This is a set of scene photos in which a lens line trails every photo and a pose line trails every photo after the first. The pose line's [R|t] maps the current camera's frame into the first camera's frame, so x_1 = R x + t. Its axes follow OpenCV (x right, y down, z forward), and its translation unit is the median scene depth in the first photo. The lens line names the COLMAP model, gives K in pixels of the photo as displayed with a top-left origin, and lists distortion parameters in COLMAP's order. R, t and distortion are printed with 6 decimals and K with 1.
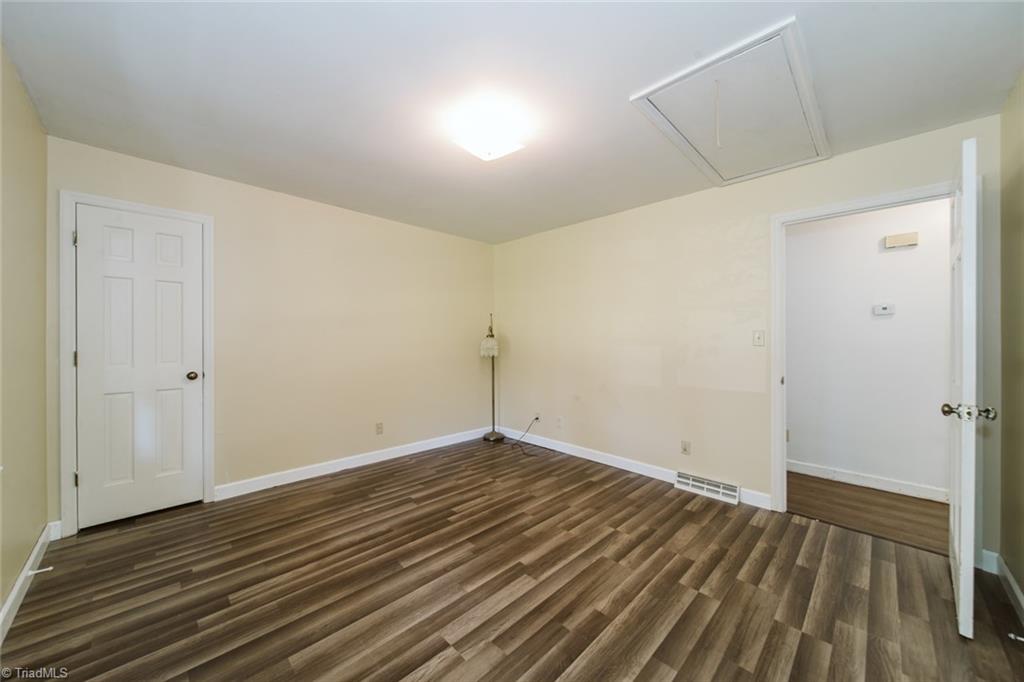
lens RADIAL K [[362.6, 0, 512.9], [0, 362.6, 339.2], [0, 0, 1]] dist [-0.002556, -0.000540]
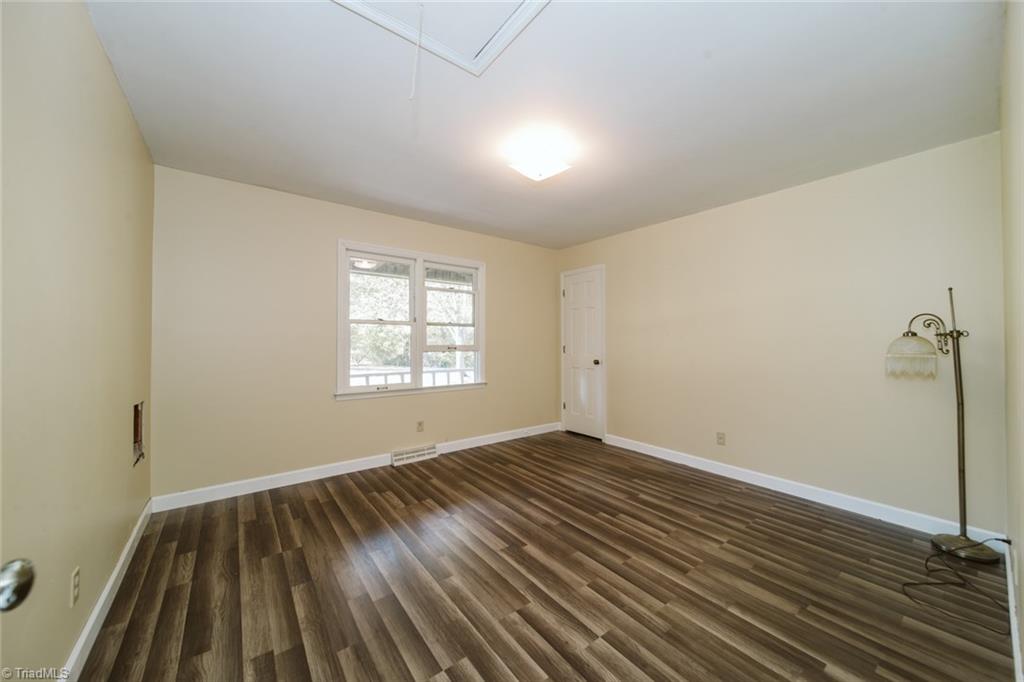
lens RADIAL K [[362.6, 0, 512.1], [0, 362.6, 338.7], [0, 0, 1]] dist [-0.002556, -0.000540]
pose [[-0.120643, -0.006360, -0.992676, 0.852361], [-0.004367, 0.999973, -0.005876, 0.004276], [0.992686, 0.003626, -0.120667, 0.838441]]
